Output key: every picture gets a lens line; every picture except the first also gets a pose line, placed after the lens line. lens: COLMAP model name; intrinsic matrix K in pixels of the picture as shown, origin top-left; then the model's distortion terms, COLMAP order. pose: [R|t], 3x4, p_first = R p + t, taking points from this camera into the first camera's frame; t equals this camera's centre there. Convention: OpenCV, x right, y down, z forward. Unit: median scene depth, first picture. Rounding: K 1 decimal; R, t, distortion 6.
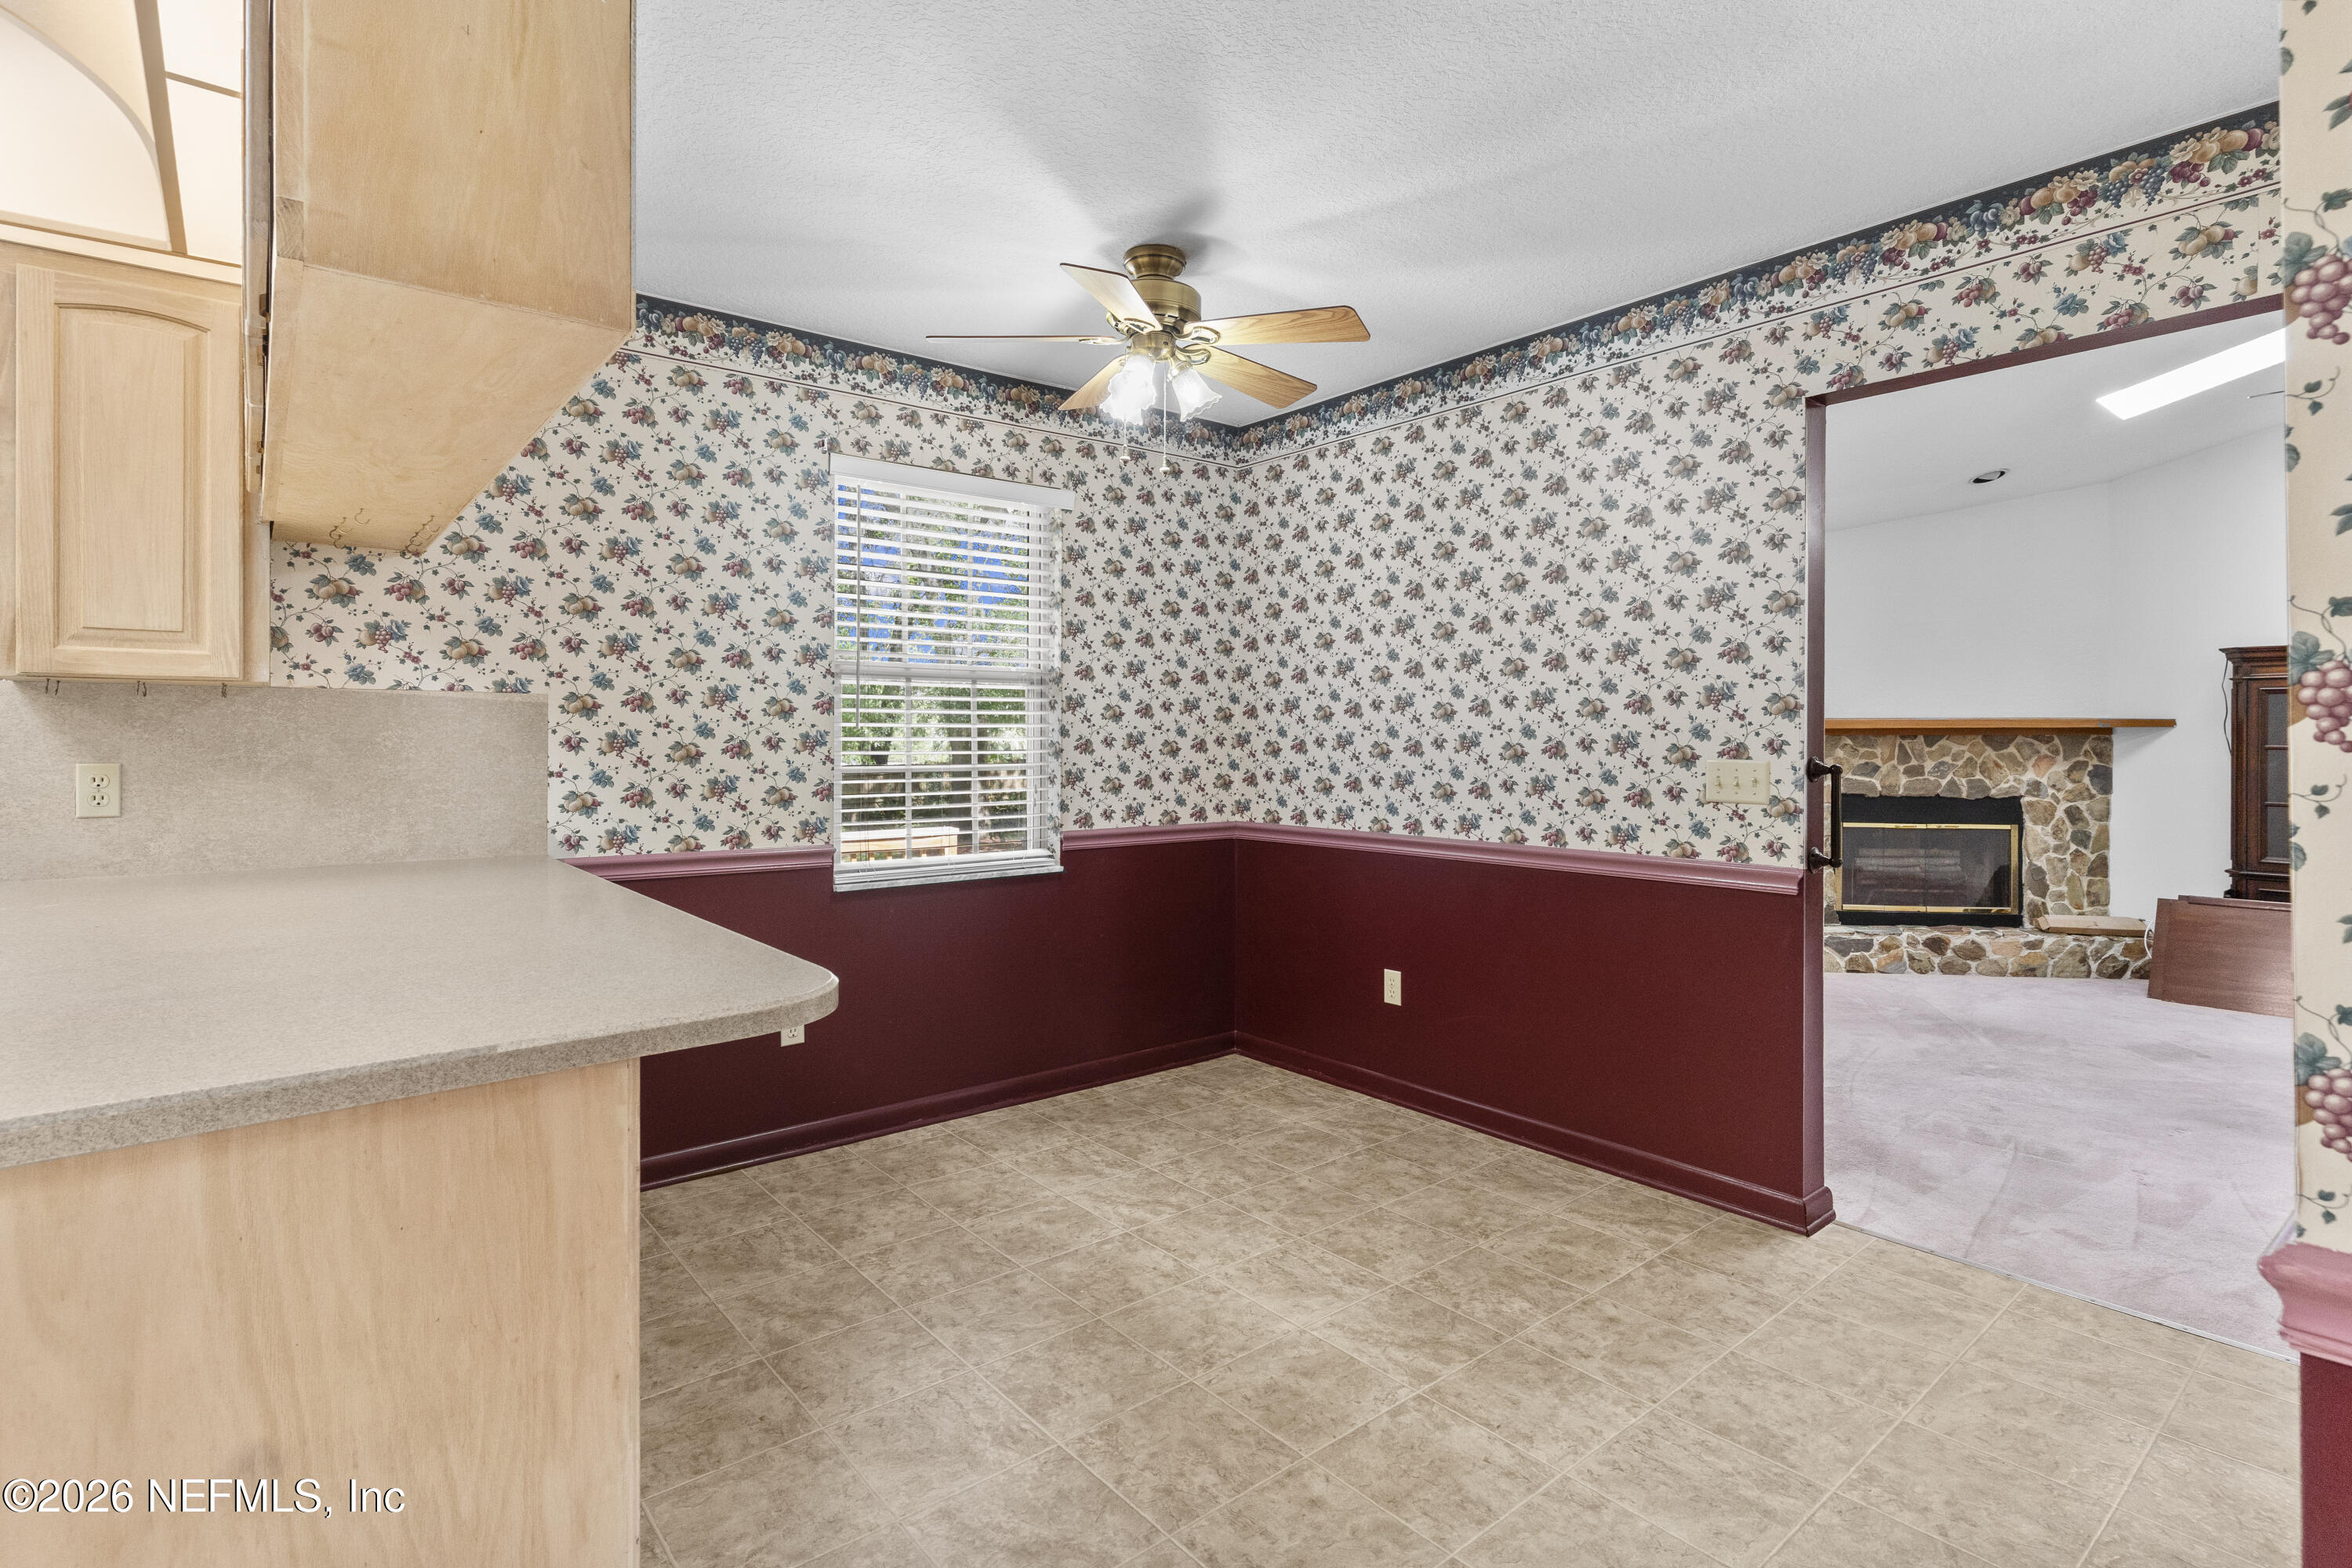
lens RADIAL K [[1138.1, 0, 1187.5], [0, 1138.1, 741.8], [0, 0, 1]] dist [0.003956, 0.000047]
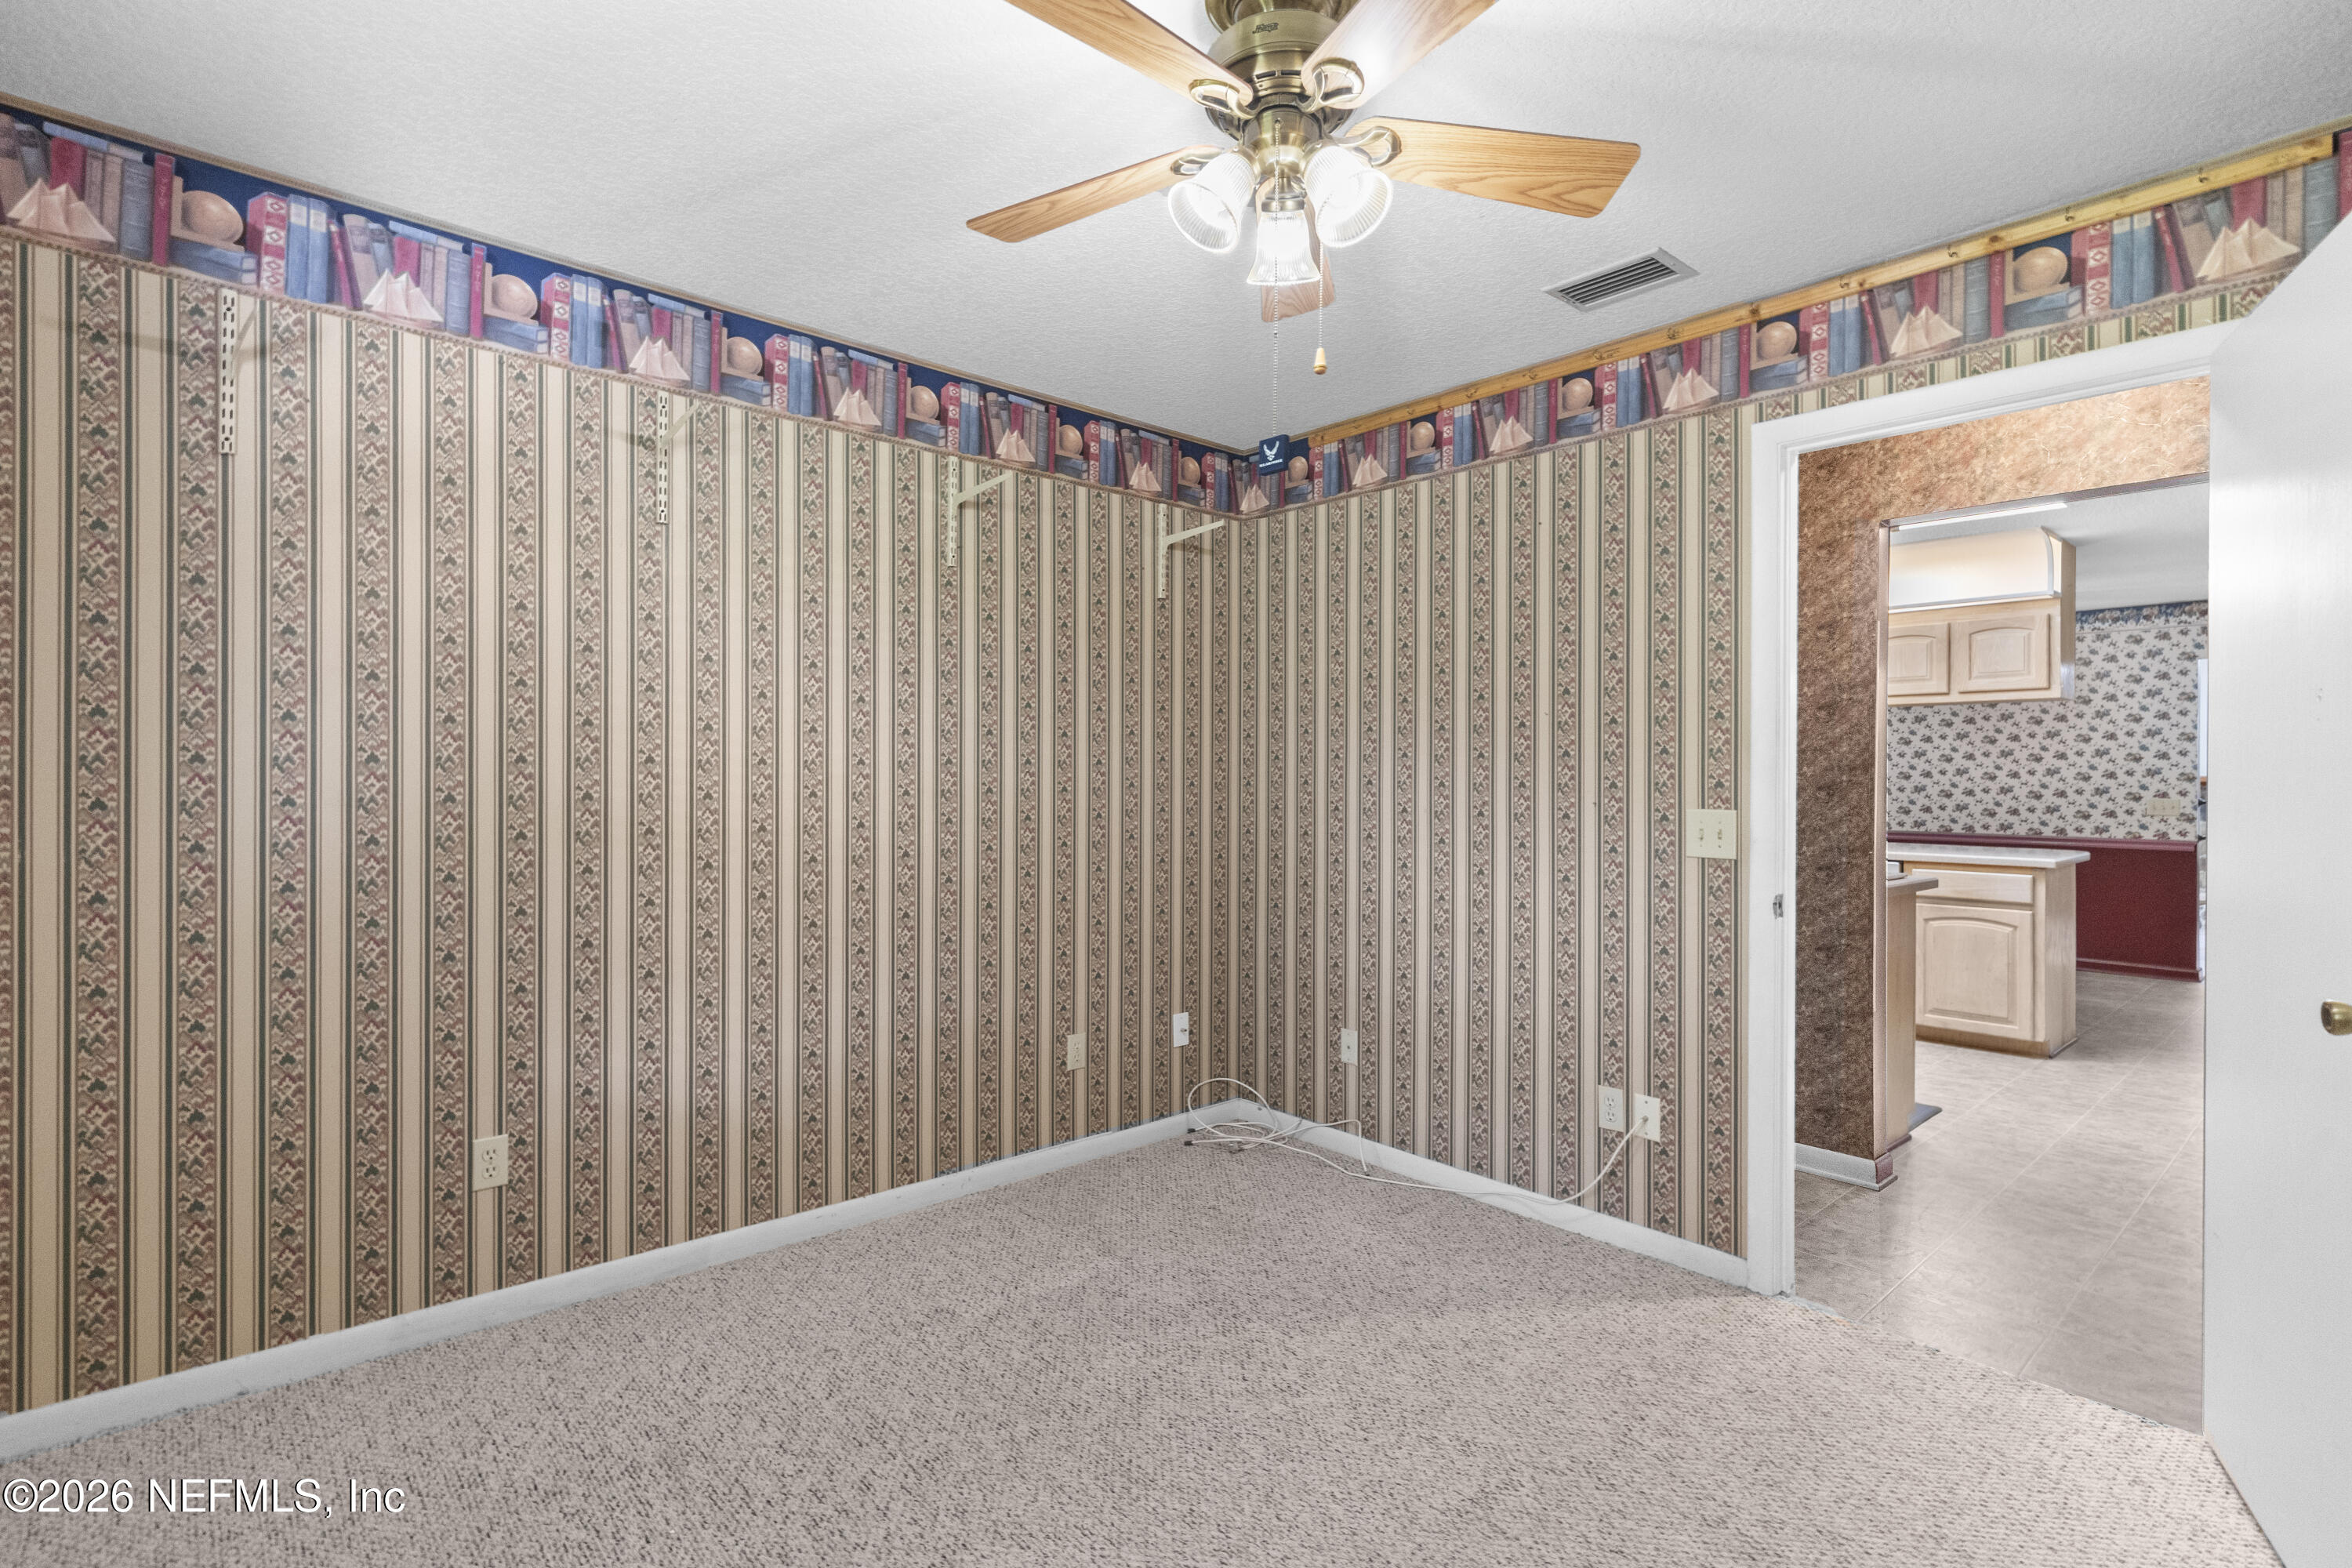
lens RADIAL K [[1138.1, 0, 1175.8], [0, 1138.1, 773.7], [0, 0, 1]] dist [0.003956, 0.000047]
pose [[0.999234, 0.005493, 0.038748, -1.756111], [-0.005155, 0.999948, -0.008804, -0.004950], [-0.038794, 0.008598, 0.999210, -1.401633]]
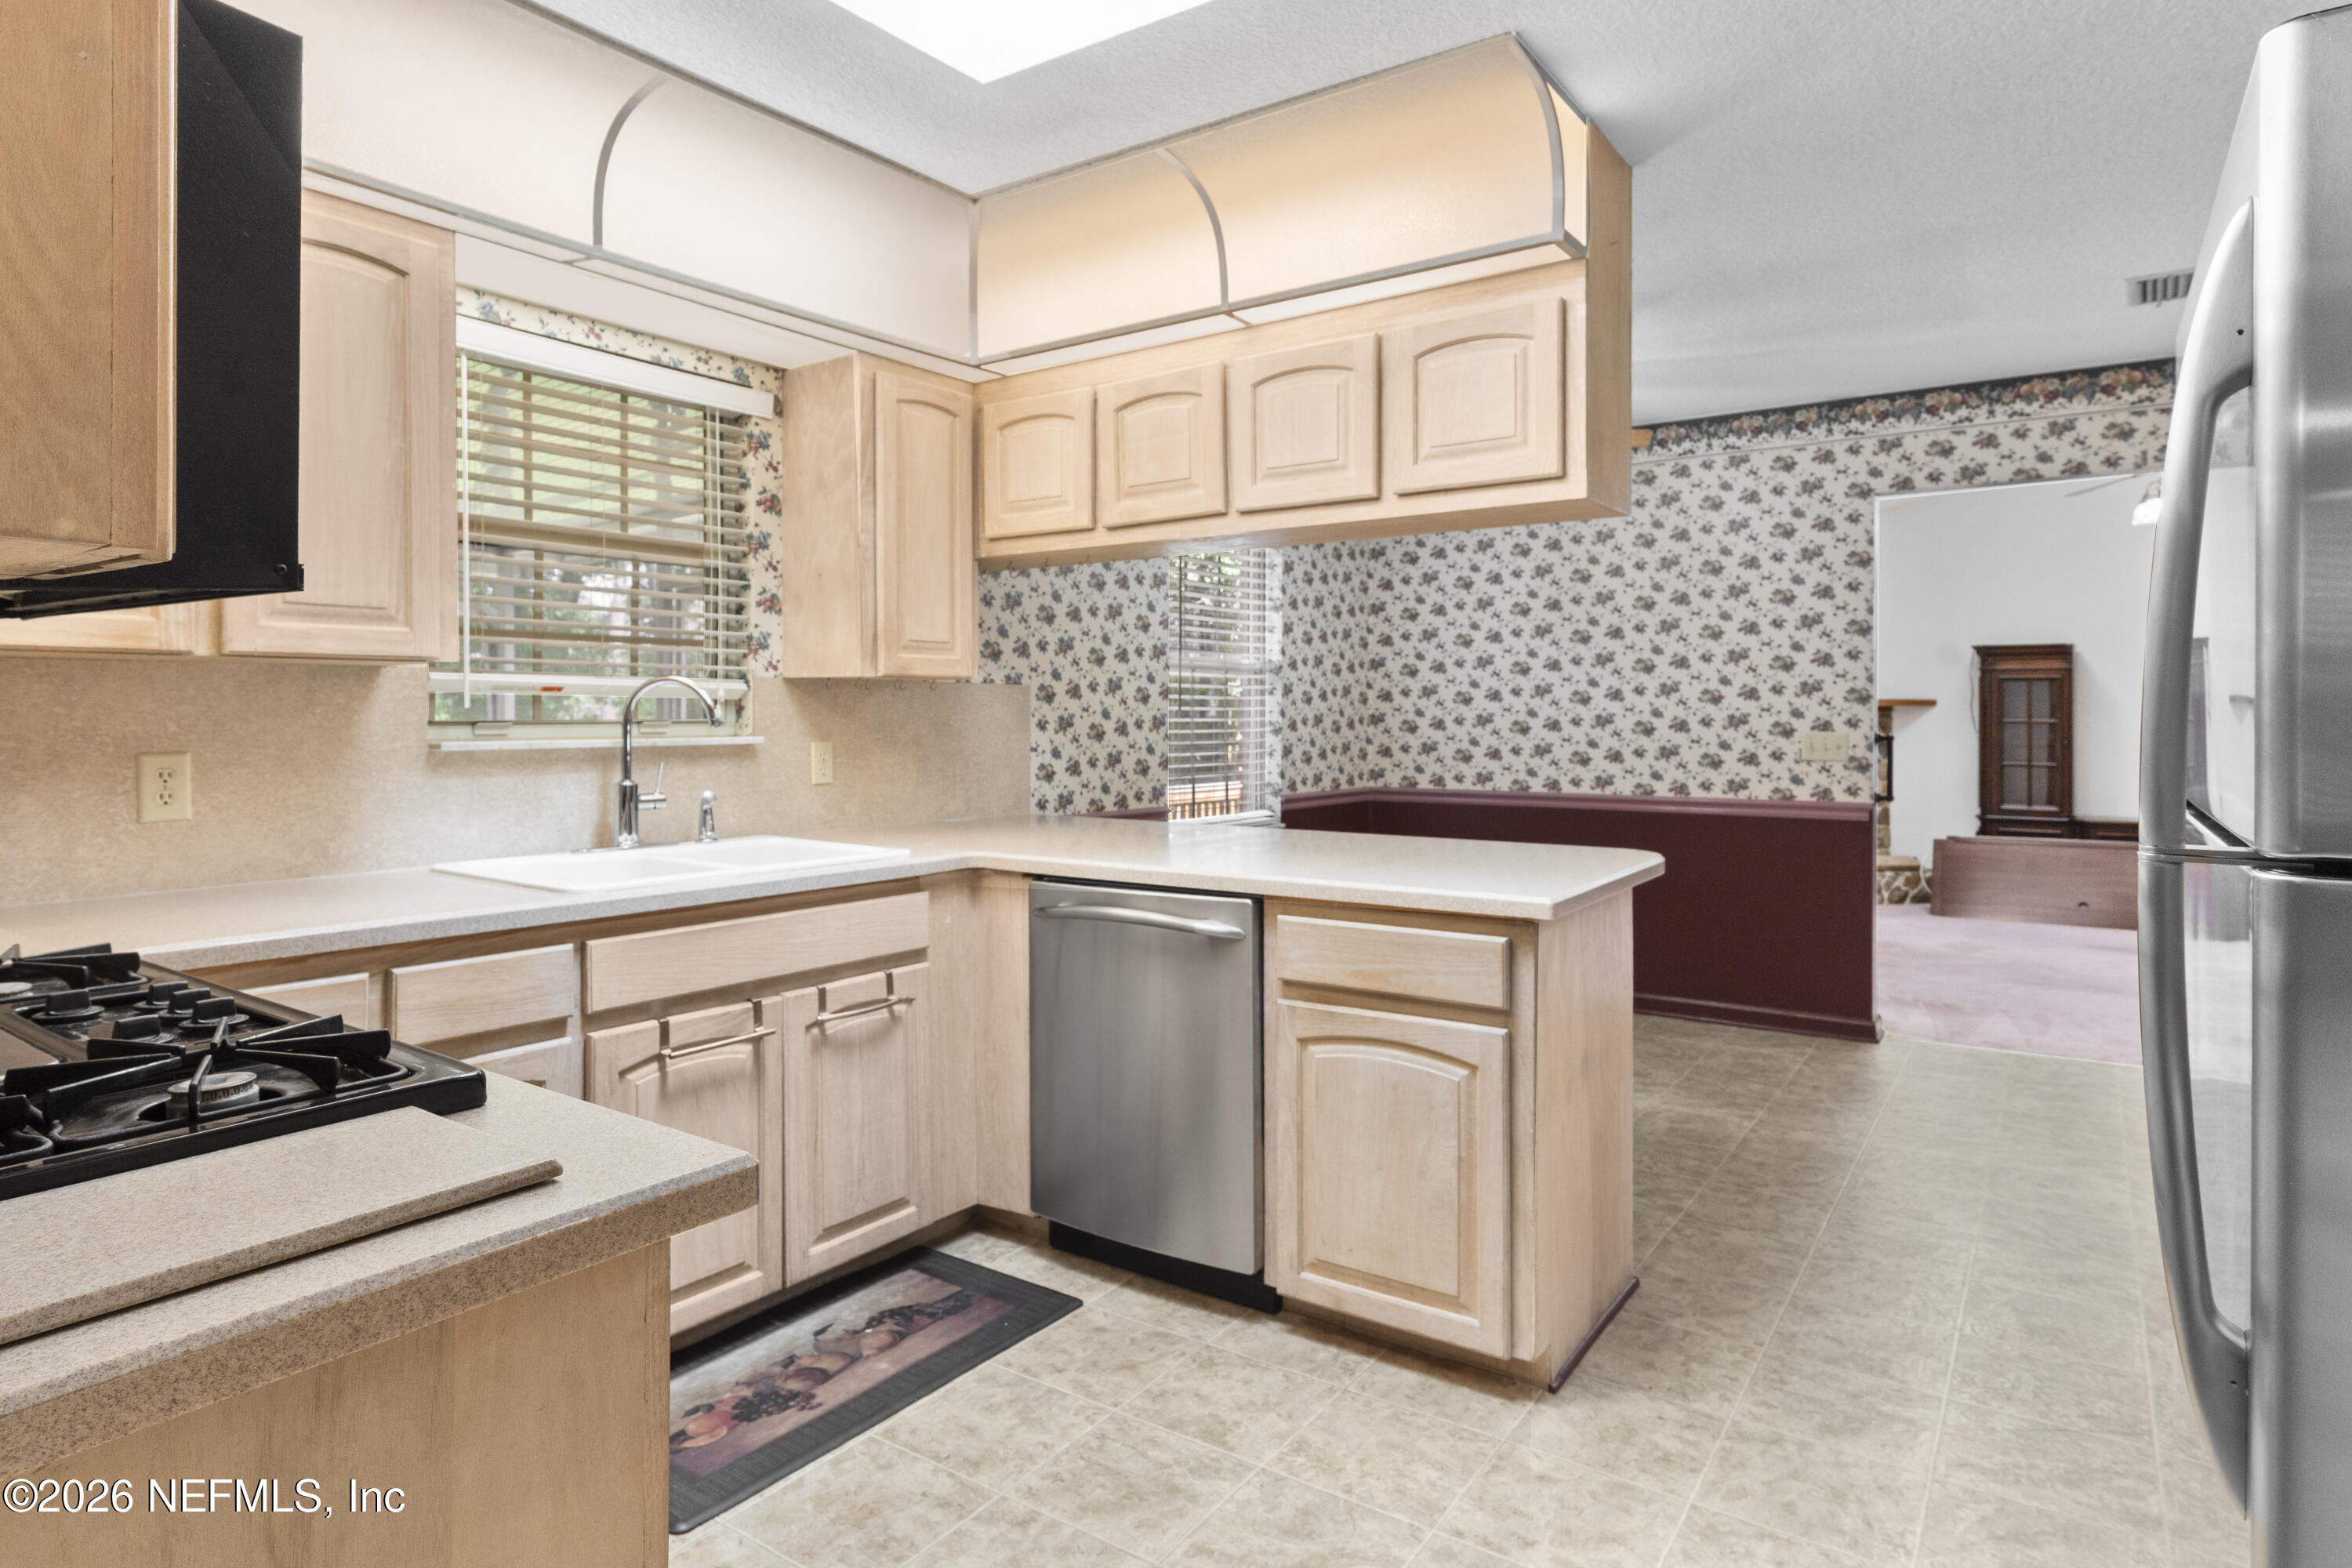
lens RADIAL K [[1292.3, 0, 1167.8], [0, 1292.3, 722.7], [0, 0, 1]] dist [-0.001221, 0.003583]
pose [[0.965766, -0.004512, 0.259376, -0.766787], [0.004039, 0.999989, 0.002358, -0.003488], [-0.259384, -0.001230, 0.965774, -0.395819]]
